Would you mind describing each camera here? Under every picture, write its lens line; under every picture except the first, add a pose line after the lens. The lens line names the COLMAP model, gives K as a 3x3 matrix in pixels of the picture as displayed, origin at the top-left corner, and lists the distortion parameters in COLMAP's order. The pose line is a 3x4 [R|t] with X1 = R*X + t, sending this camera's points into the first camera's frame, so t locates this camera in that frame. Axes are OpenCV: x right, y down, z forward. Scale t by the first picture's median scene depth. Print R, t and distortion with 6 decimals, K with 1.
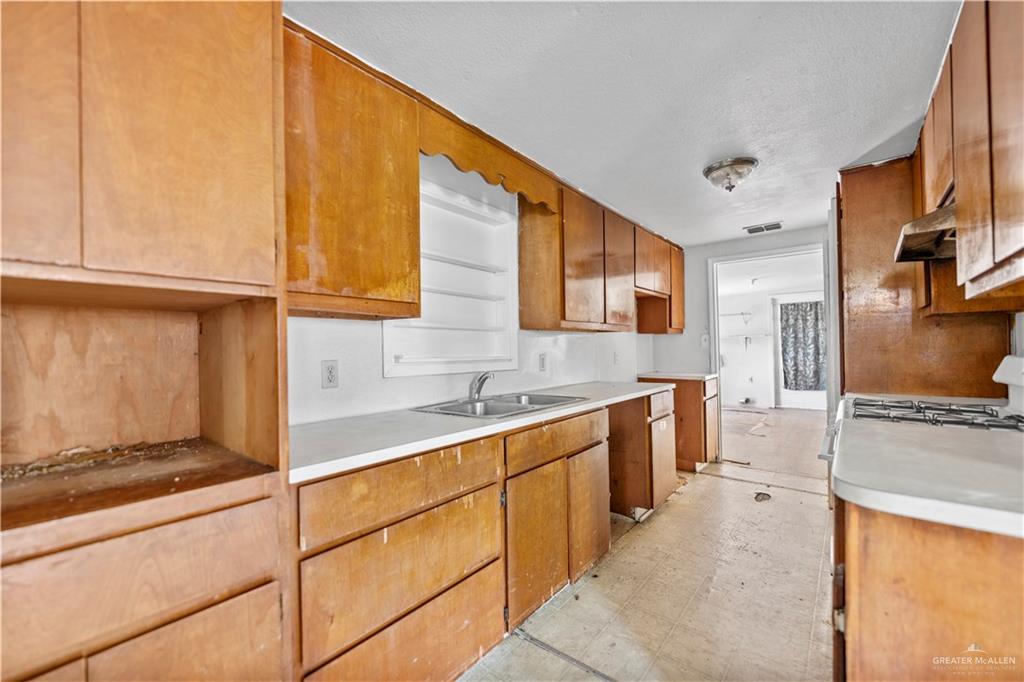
lens RADIAL K [[409.9, 0, 511.5], [0, 409.9, 348.3], [0, 0, 1]] dist [-0.001265, -0.000116]
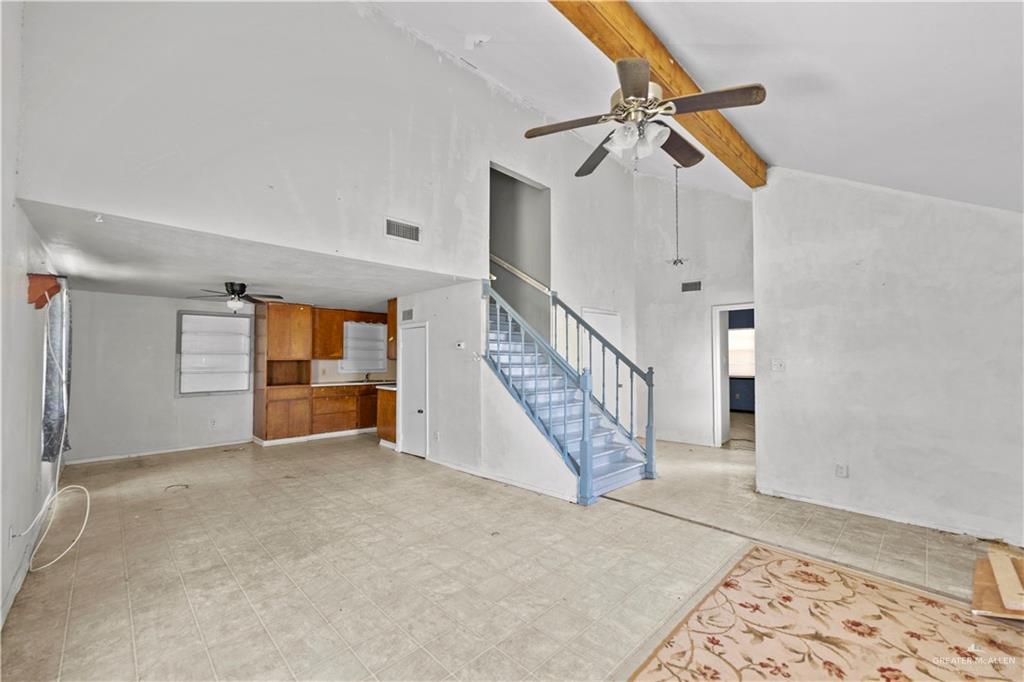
lens RADIAL K [[409.9, 0, 511.5], [0, 409.9, 348.3], [0, 0, 1]] dist [-0.001265, -0.000116]
pose [[0.994301, 0.015247, -0.105516, 0.866186], [-0.017634, 0.999608, -0.021725, -0.054982], [0.105143, 0.023462, 0.994180, -1.355965]]
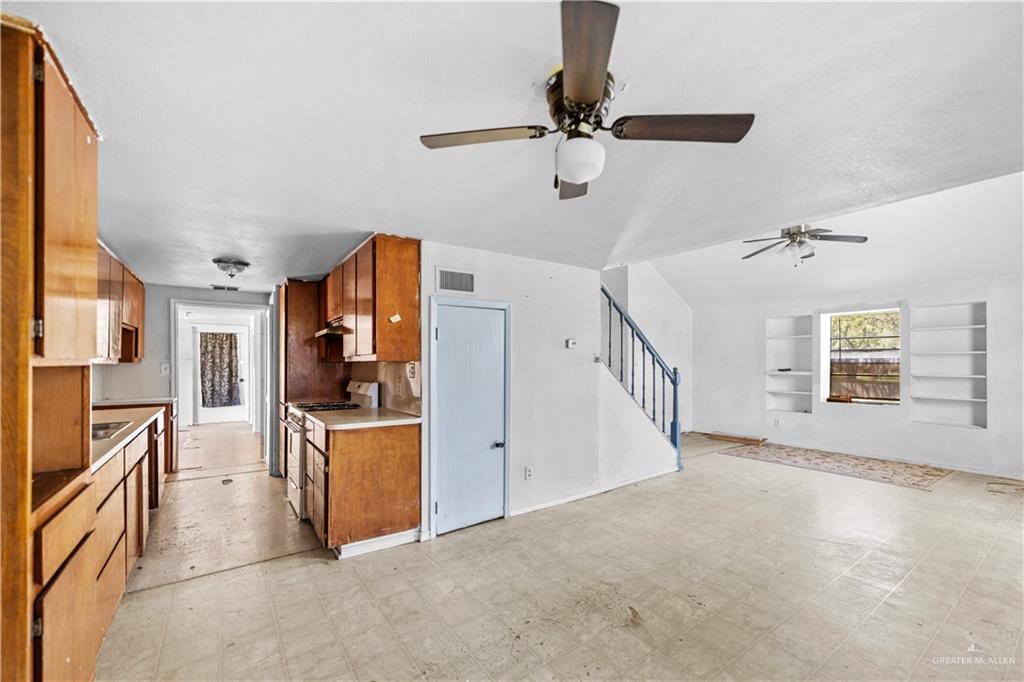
lens RADIAL K [[418.5, 0, 512.2], [0, 418.5, 358.7], [0, 0, 1]] dist [-0.000073, -0.000040]
pose [[0.272808, 0.023529, 0.961781, -0.421243], [-0.006710, 0.999723, -0.022554, -0.029160], [-0.962045, -0.000300, 0.272891, -0.276831]]
